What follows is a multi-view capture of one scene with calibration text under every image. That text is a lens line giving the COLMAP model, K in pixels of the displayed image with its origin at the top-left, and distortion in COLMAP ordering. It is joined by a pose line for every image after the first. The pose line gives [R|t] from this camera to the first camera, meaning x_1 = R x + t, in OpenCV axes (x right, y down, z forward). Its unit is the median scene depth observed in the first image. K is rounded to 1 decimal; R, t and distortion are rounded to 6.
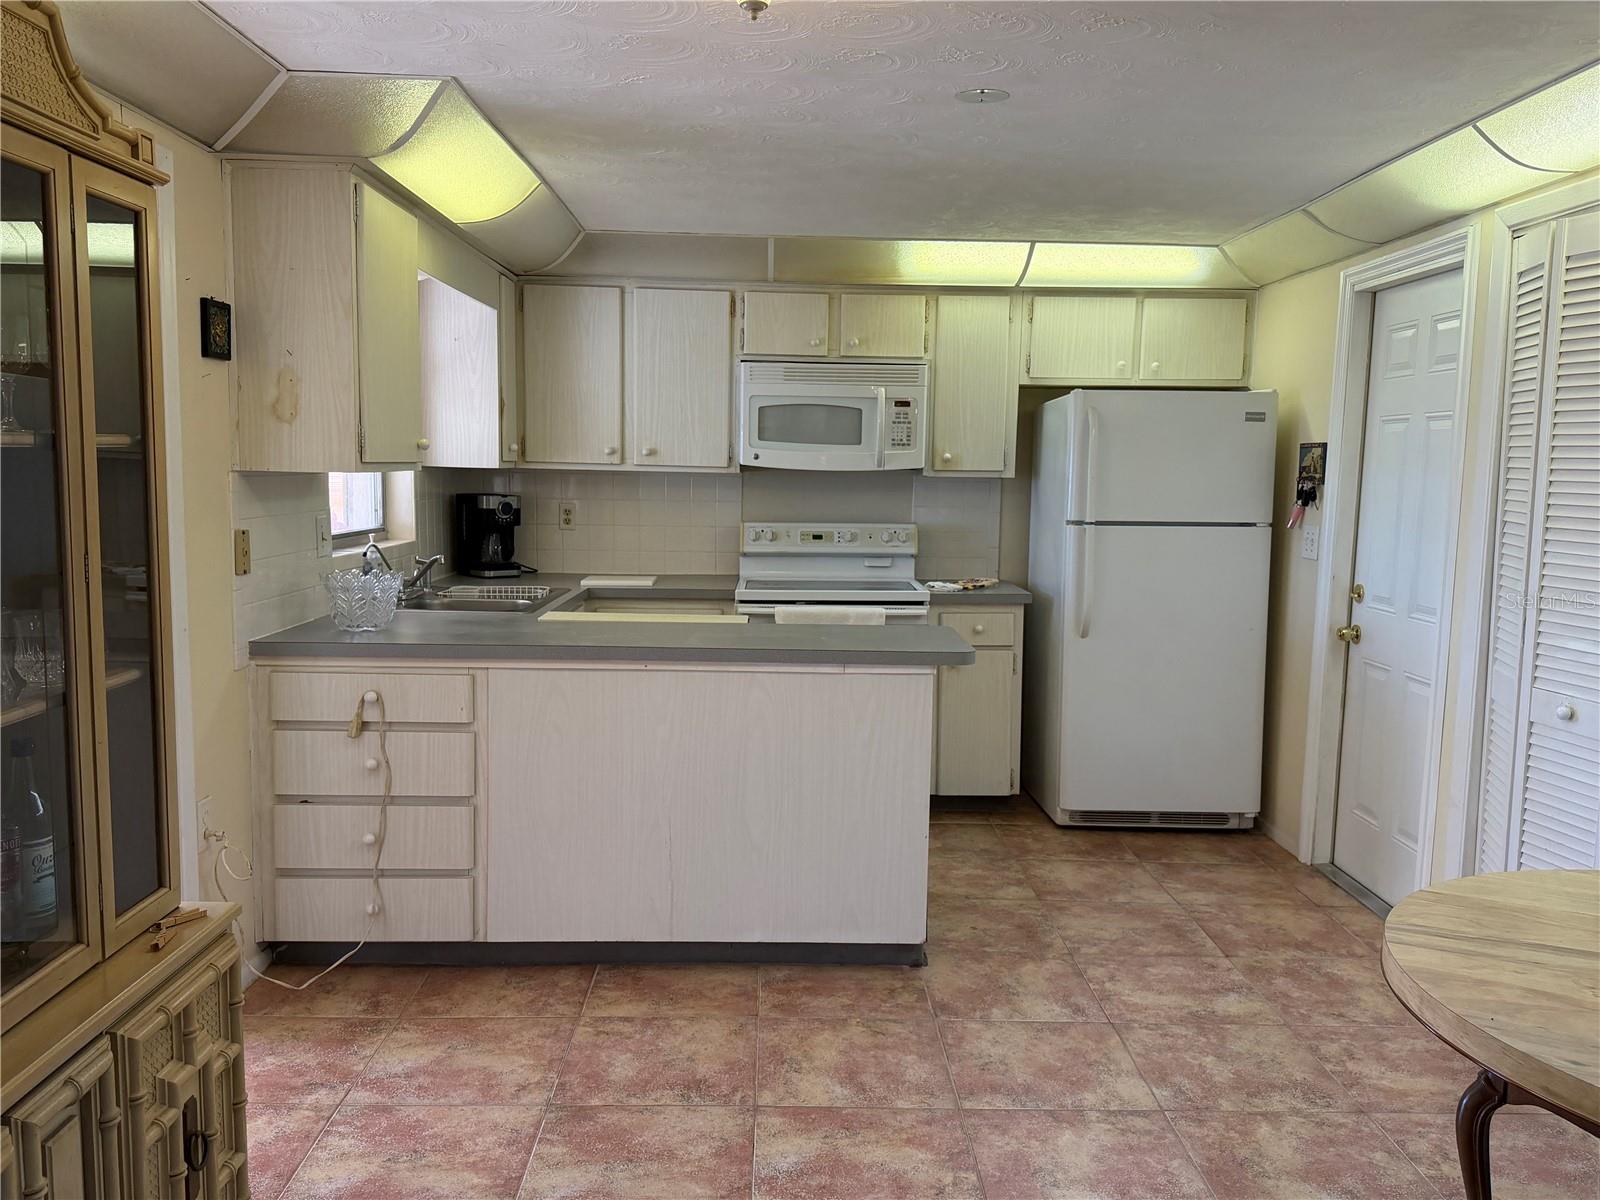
lens RADIAL K [[1292.2, 0, 803.0], [0, 1292.2, 607.2], [0, 0, 1]] dist [0.184022, -0.361128]
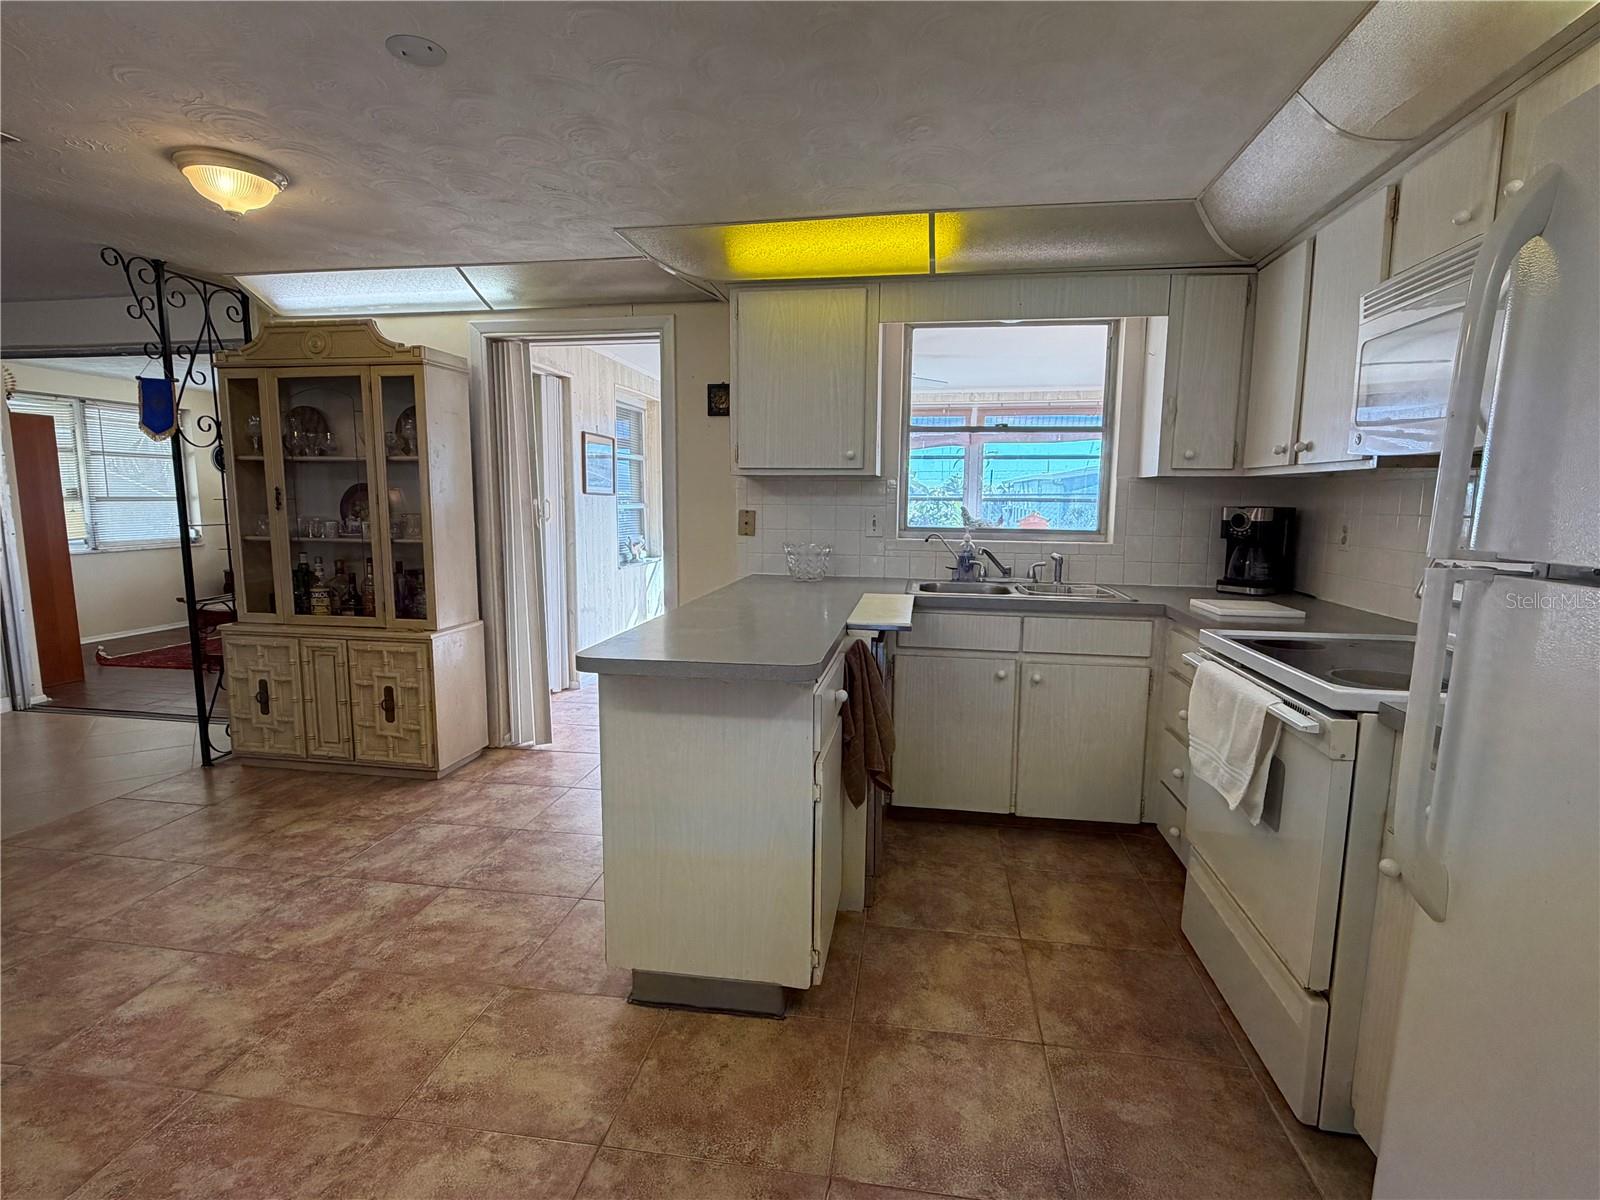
lens RADIAL K [[793.2, 0, 799.8], [0, 793.2, 596.3], [0, 0, 1]] dist [0.002808, 0.000633]
pose [[-0.177572, 0.104369, -0.978558, 0.418178], [-0.122985, 0.984211, 0.127289, -0.059633], [0.976393, 0.142951, -0.161932, 0.846888]]
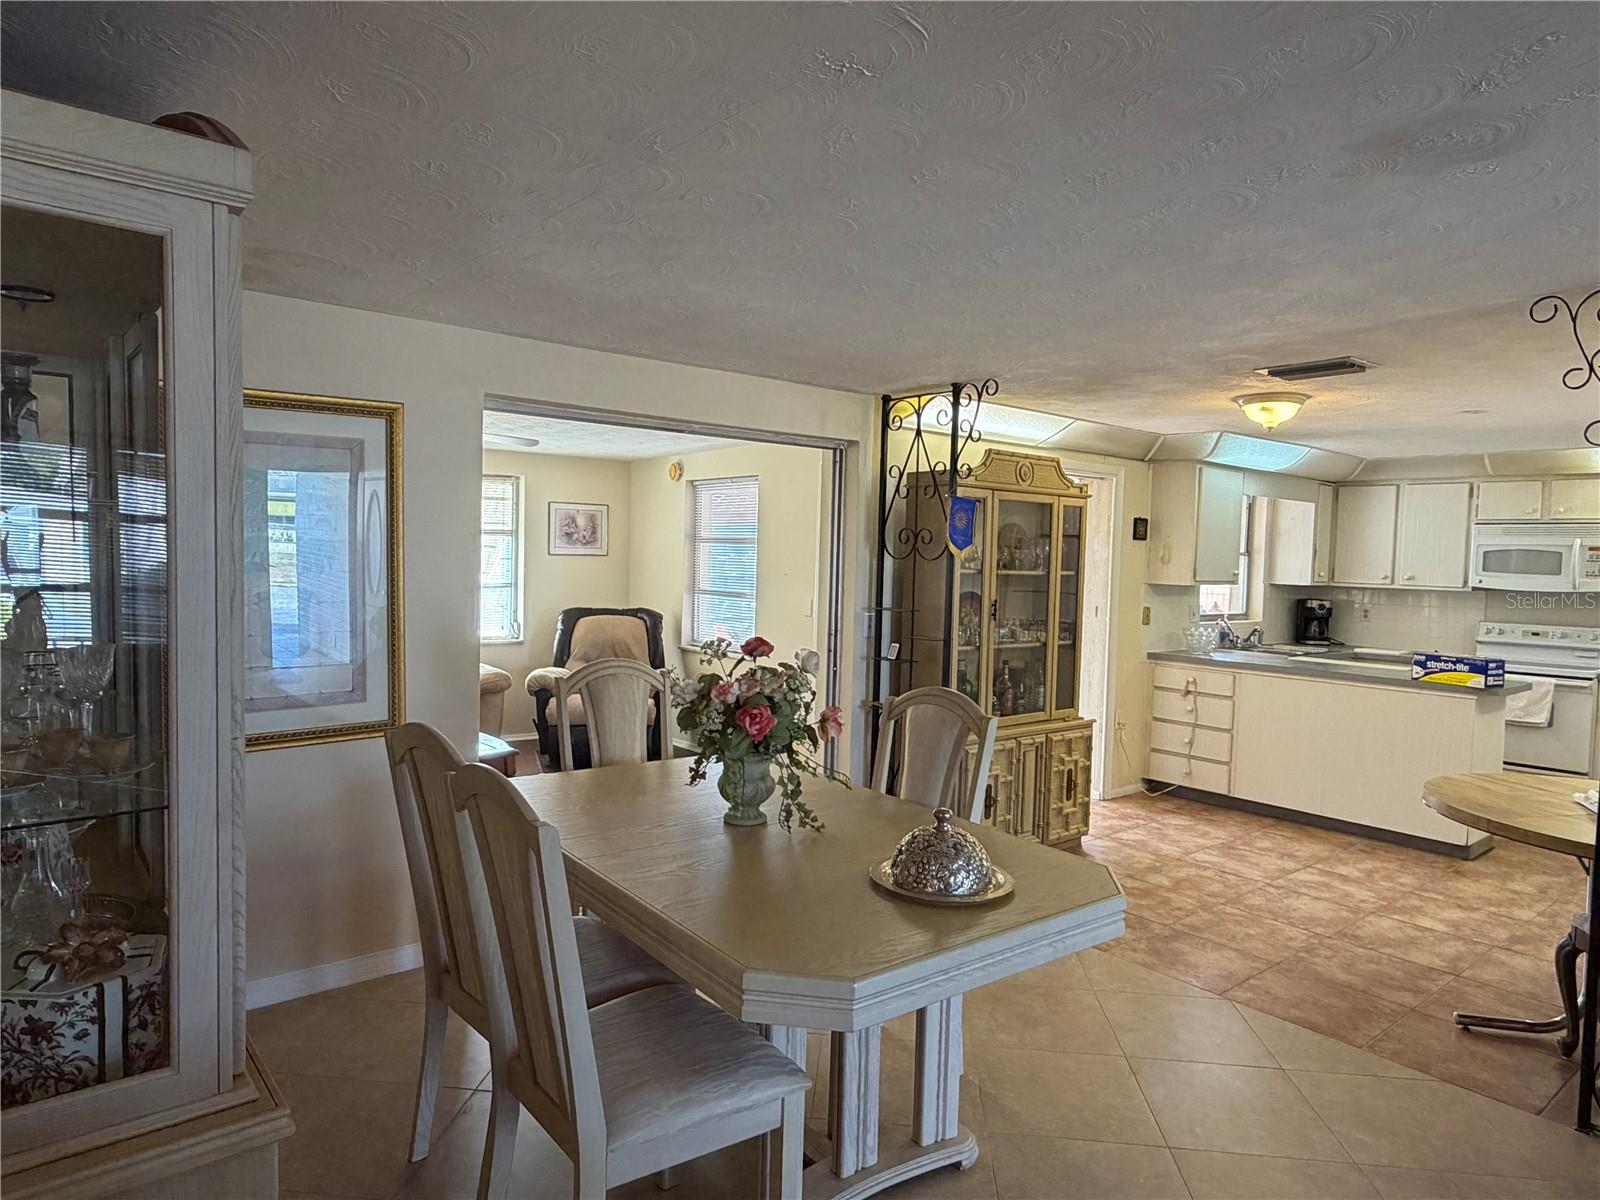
lens RADIAL K [[971.0, 0, 800.0], [0, 971.0, 600.0], [0, 0, 1]] dist [0.000856, -0.000788]
pose [[0.623436, 0.035876, -0.781051, 0.403769], [-0.104910, 0.993752, -0.038093, 0.045345], [0.774804, 0.105688, 0.623304, -0.441040]]
